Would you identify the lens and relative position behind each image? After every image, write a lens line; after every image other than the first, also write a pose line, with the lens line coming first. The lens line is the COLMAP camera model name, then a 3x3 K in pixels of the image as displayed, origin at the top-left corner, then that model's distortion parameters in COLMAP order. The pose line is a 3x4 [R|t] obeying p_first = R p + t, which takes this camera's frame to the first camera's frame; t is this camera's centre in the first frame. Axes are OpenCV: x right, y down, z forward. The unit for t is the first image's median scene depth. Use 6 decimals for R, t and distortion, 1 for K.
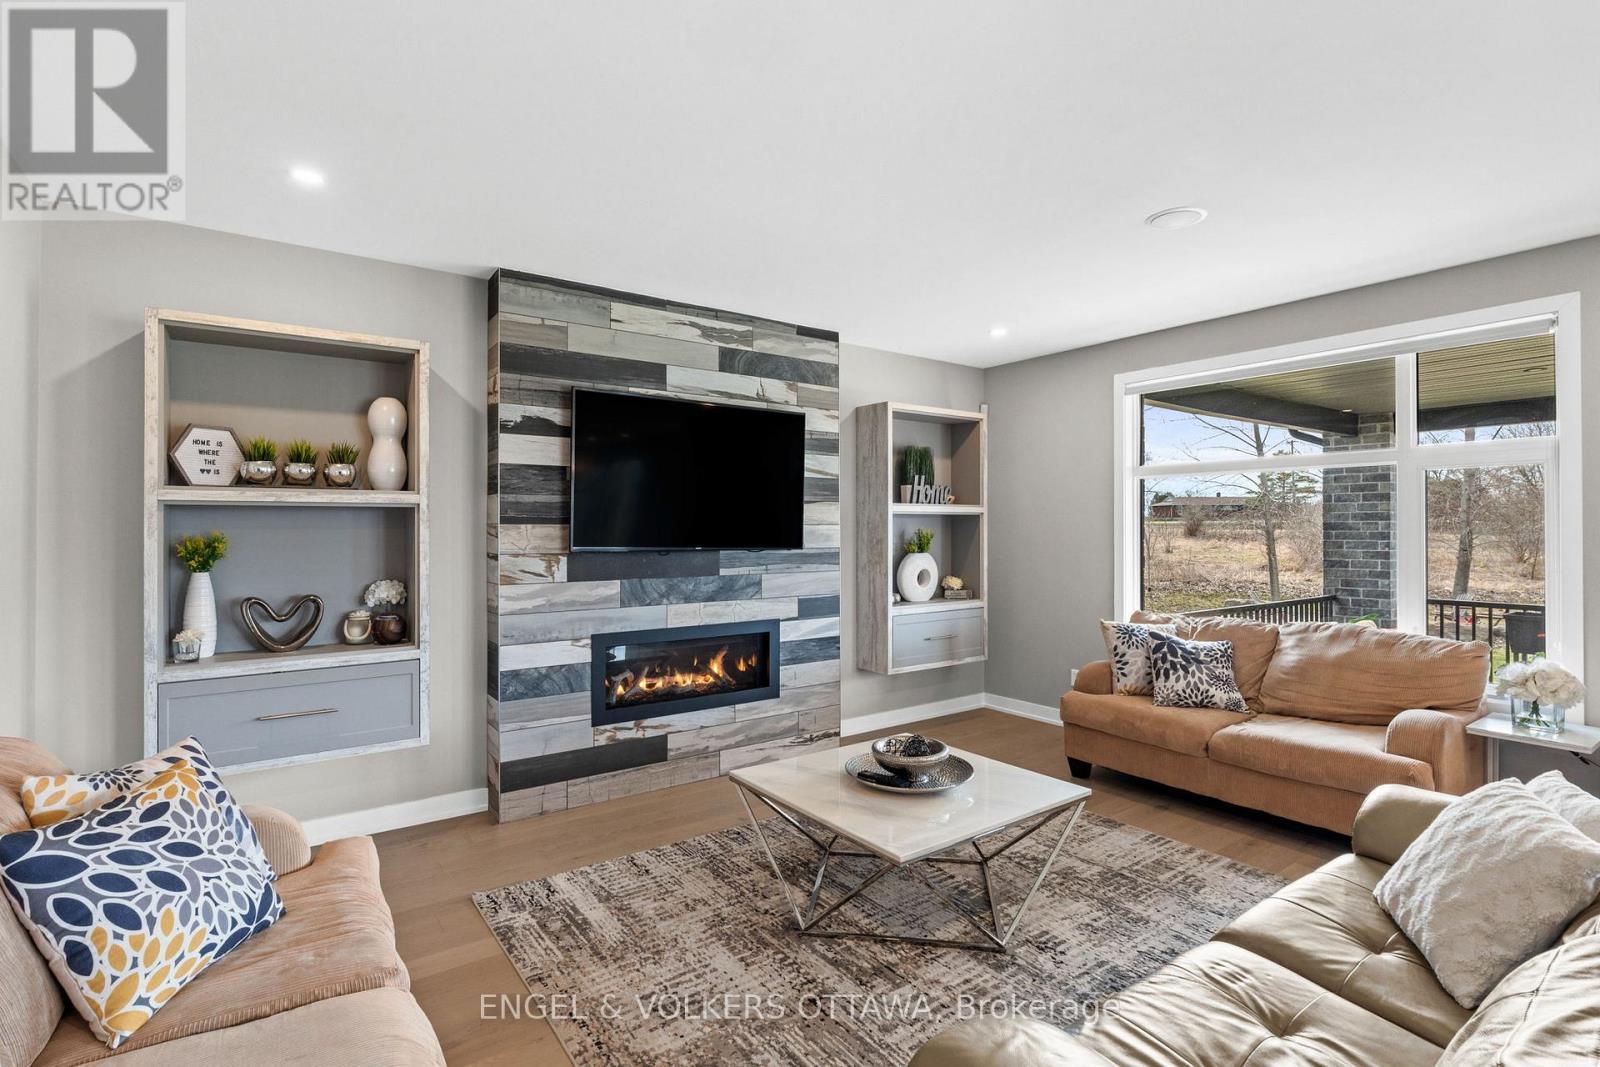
lens RADIAL K [[740.5, 0, 786.1], [0, 740.5, 530.2], [0, 0, 1]] dist [0.001197, 0.000112]
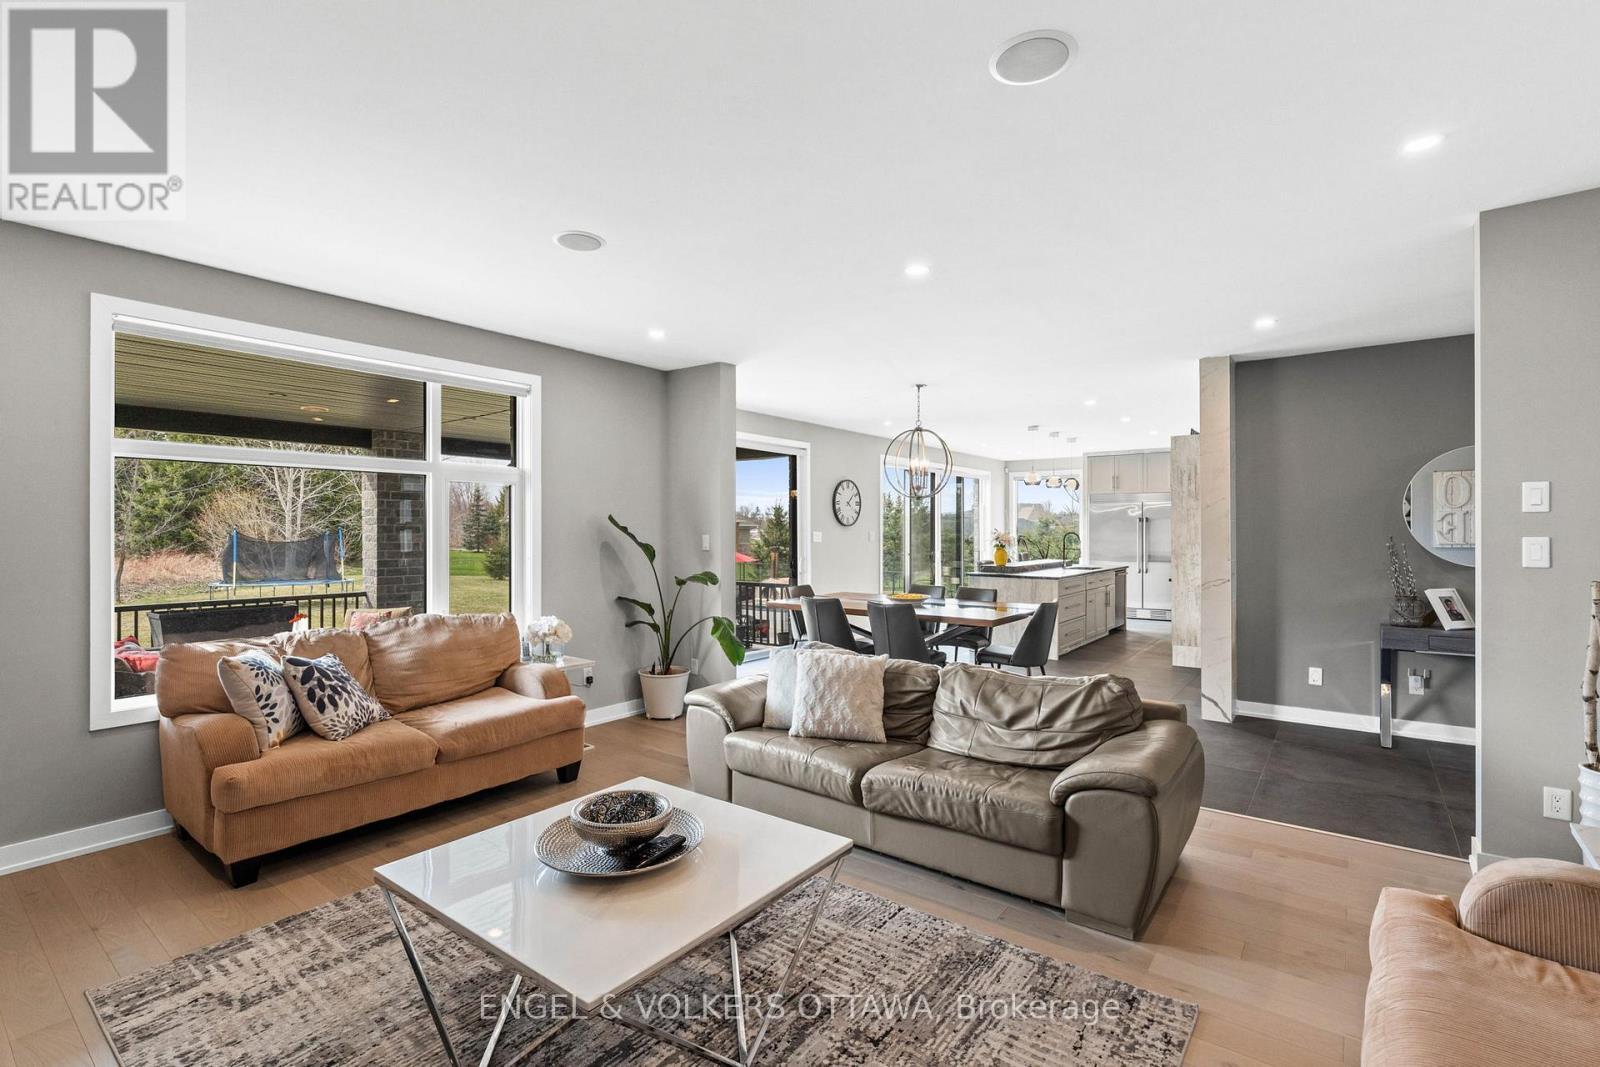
lens RADIAL K [[740.5, 0, 786.1], [0, 740.5, 530.2], [0, 0, 1]] dist [0.001197, 0.000112]
pose [[-0.286793, 0.003836, 0.957985, -0.456512], [0.005467, 0.999982, -0.002368, 0.004627], [-0.957977, 0.004558, -0.286809, 0.772537]]
